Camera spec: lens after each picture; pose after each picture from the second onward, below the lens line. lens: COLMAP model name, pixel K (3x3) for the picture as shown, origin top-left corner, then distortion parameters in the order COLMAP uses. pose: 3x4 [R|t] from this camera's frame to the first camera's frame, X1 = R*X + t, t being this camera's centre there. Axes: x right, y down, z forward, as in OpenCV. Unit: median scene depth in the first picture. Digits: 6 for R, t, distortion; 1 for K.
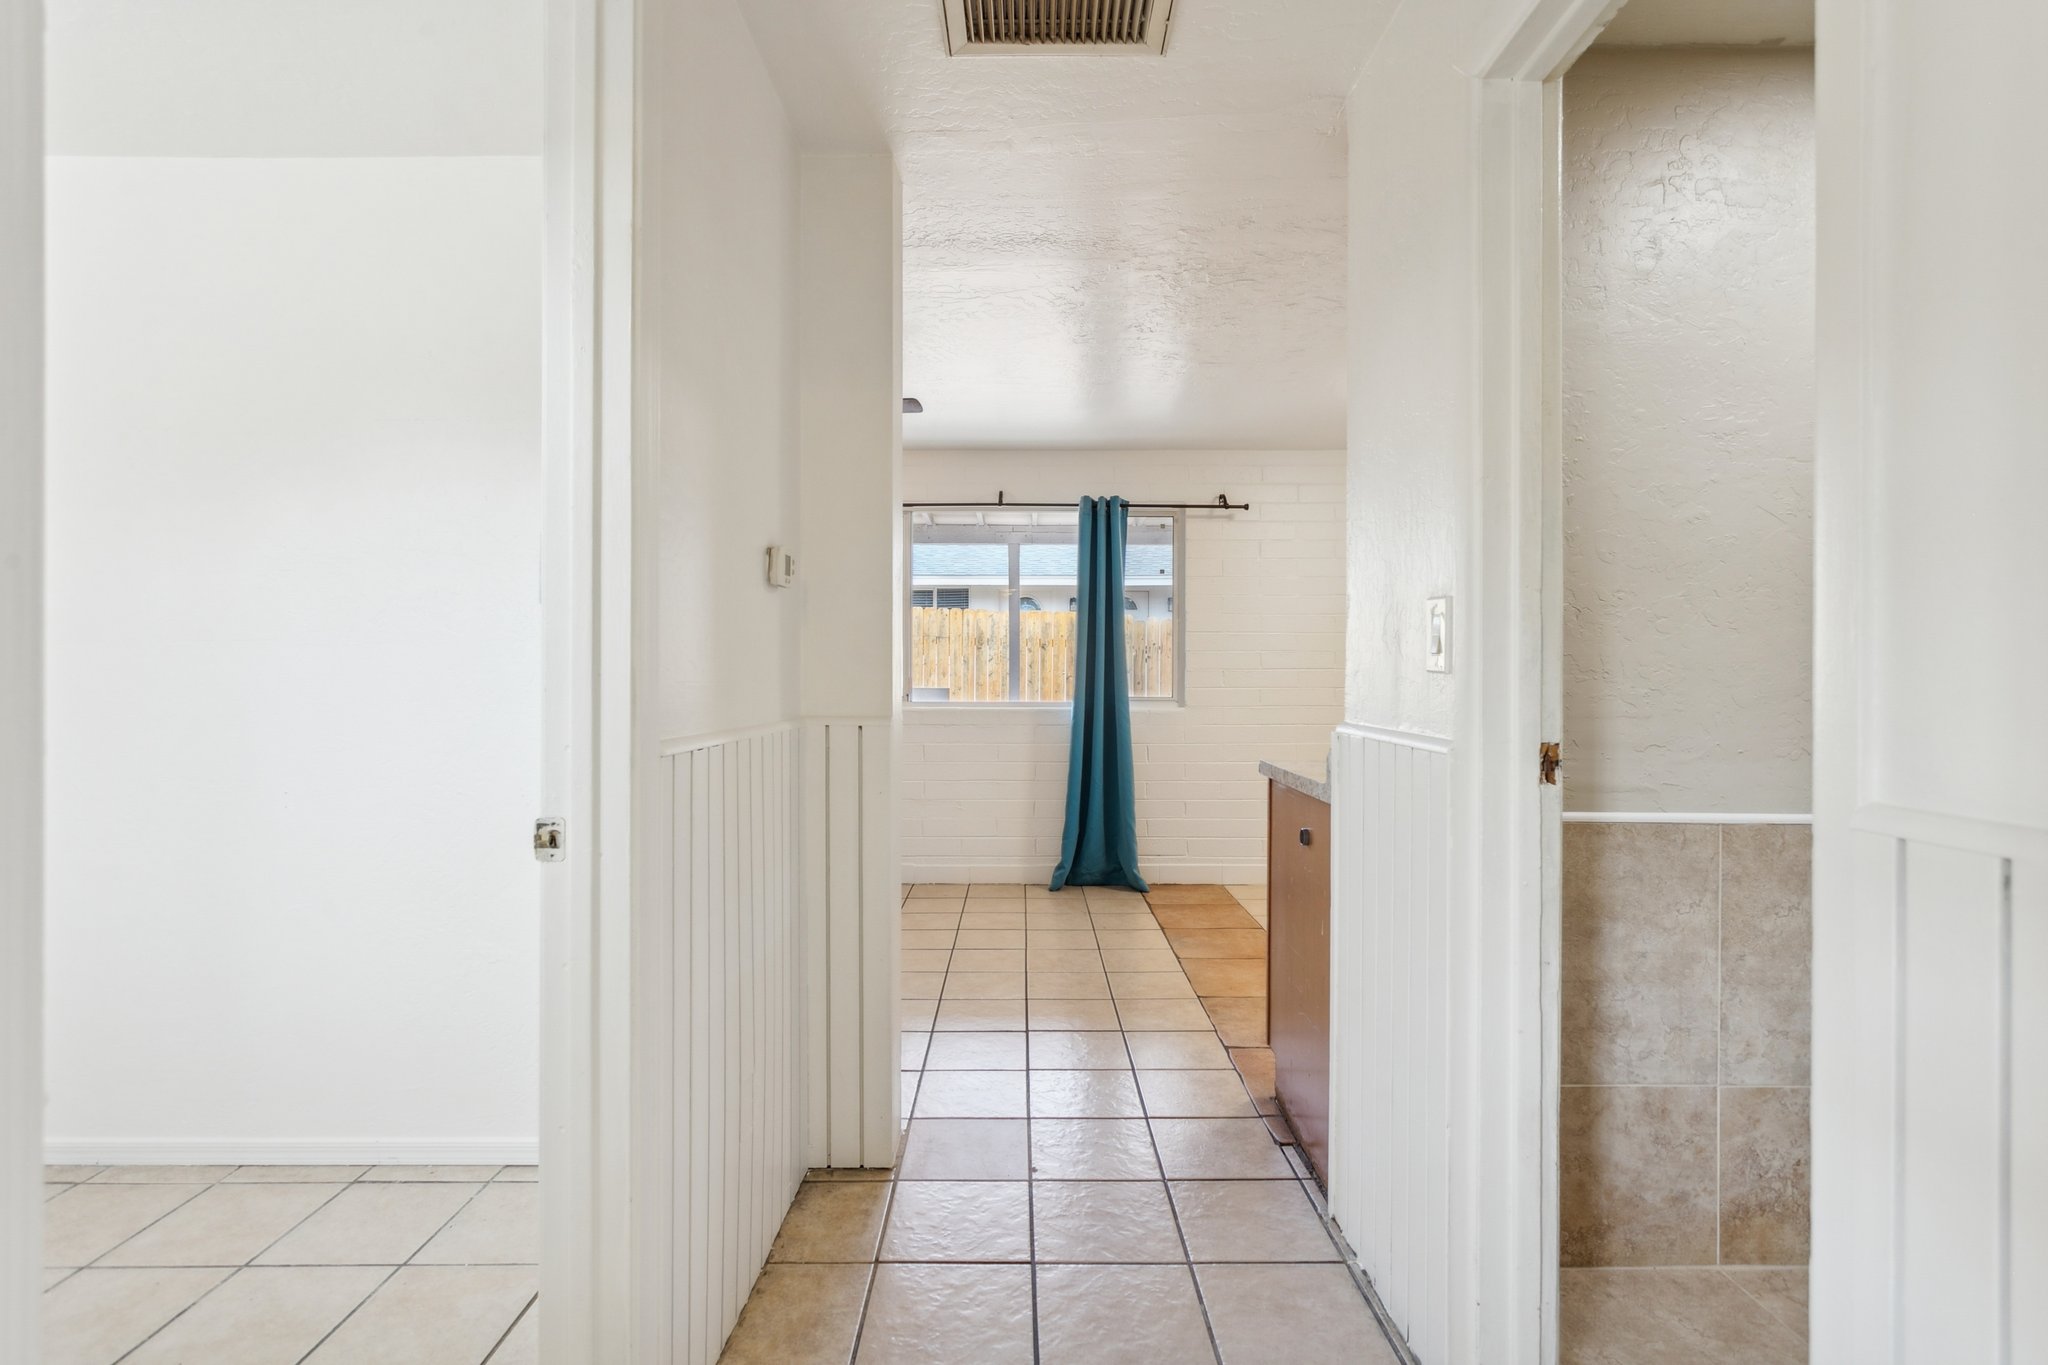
lens RADIAL K [[959.4, 0, 1014.6], [0, 959.4, 676.4], [0, 0, 1]] dist [0.000684, -0.000256]
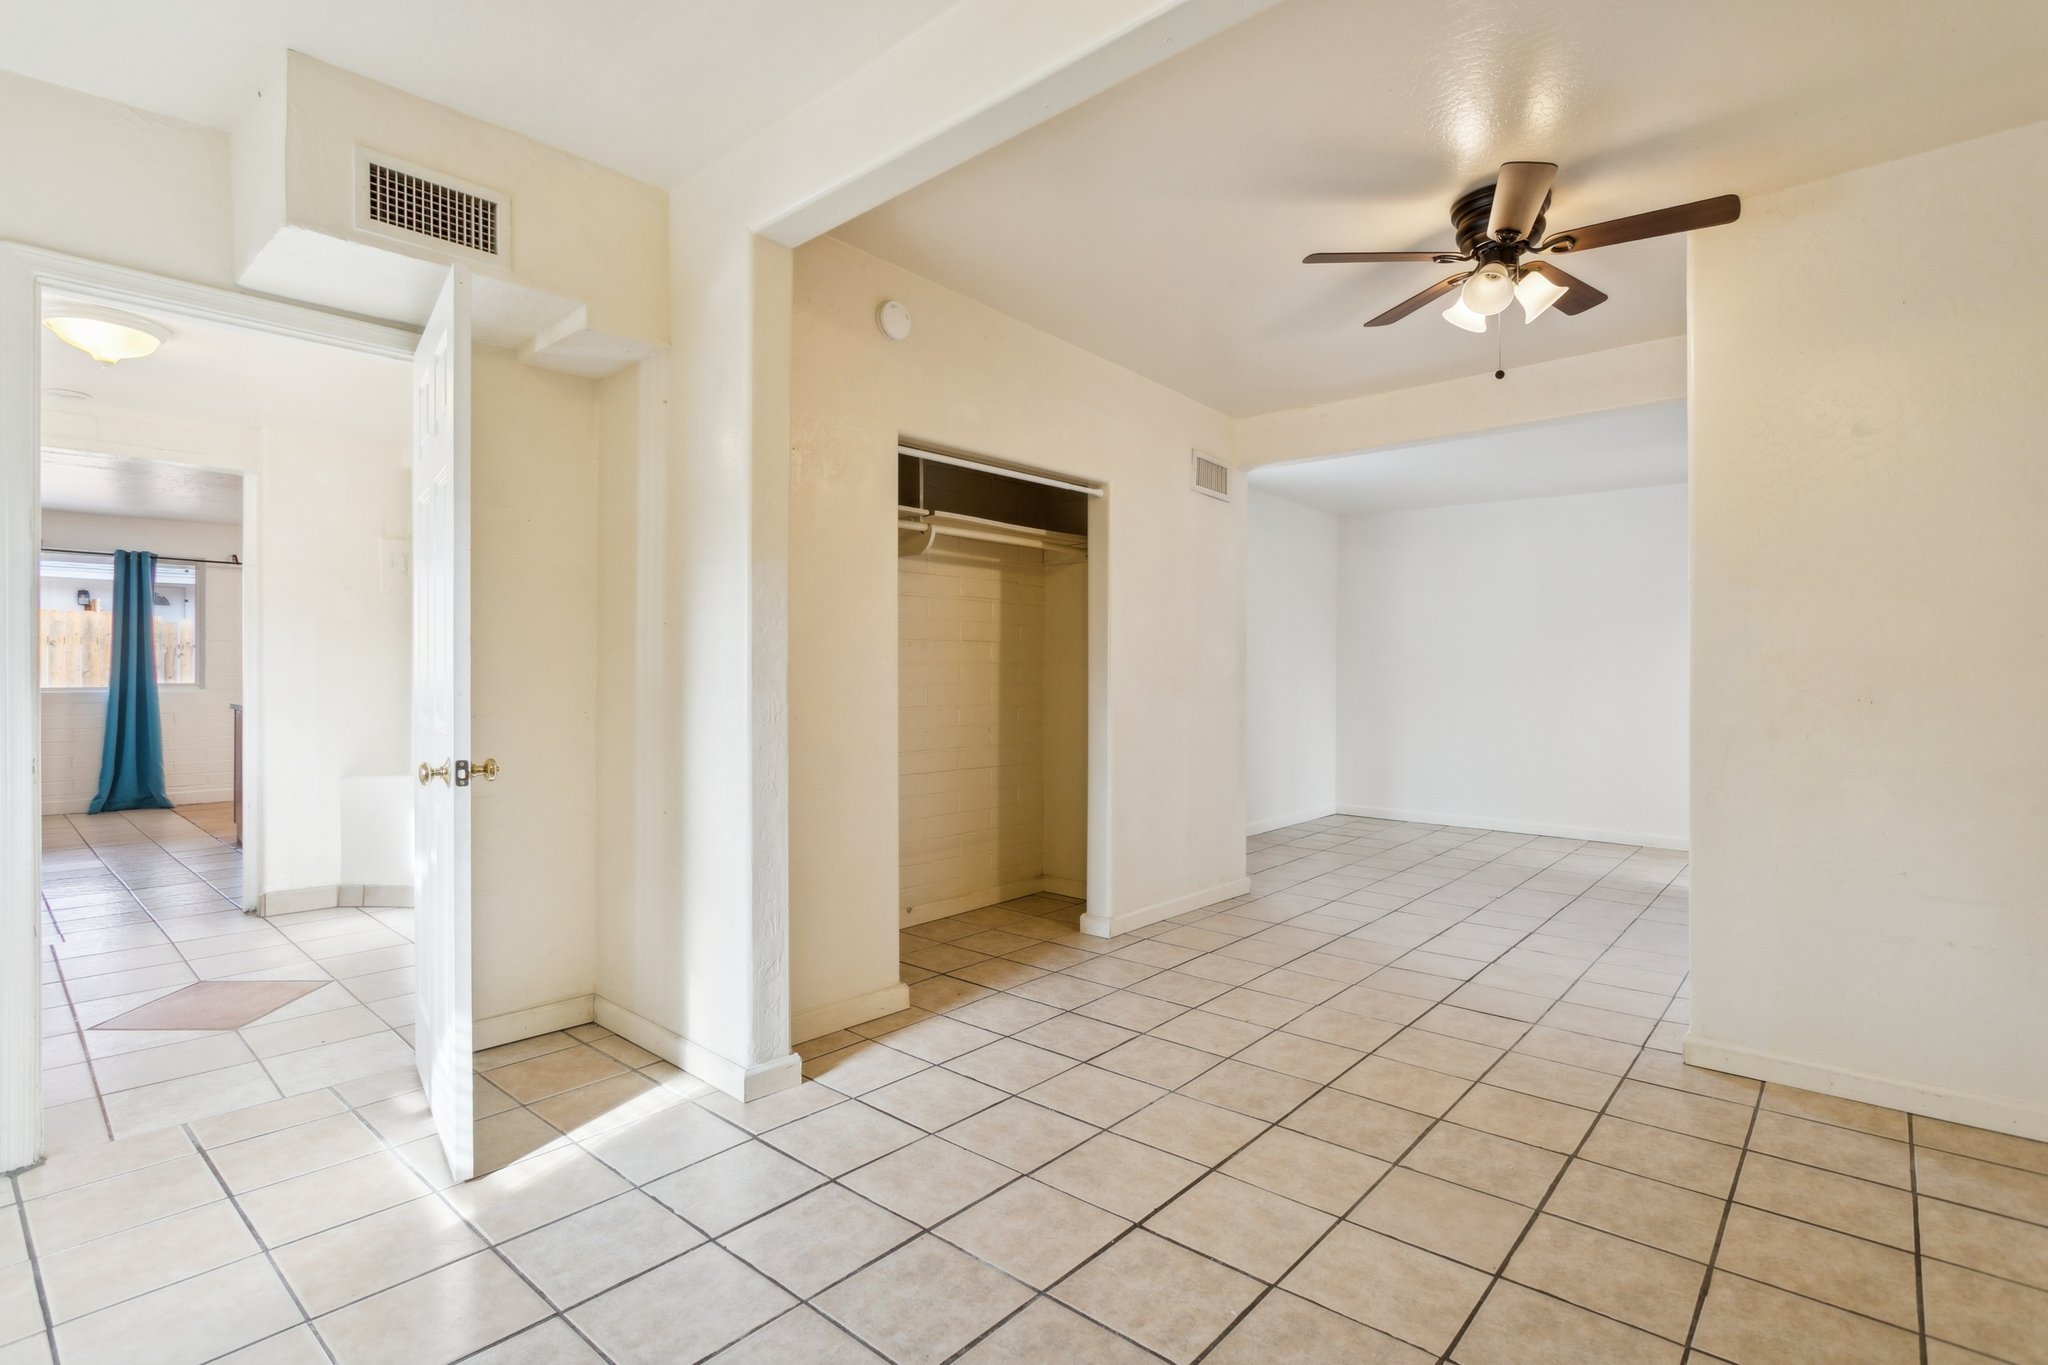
lens RADIAL K [[998.9, 0, 1019.1], [0, 998.9, 669.0], [0, 0, 1]] dist [0.000396, -0.000195]
pose [[0.676071, -0.001060, 0.736835, -0.125526], [0.004297, 0.999988, -0.002504, 0.009654], [-0.736824, 0.004859, 0.676068, -1.084865]]
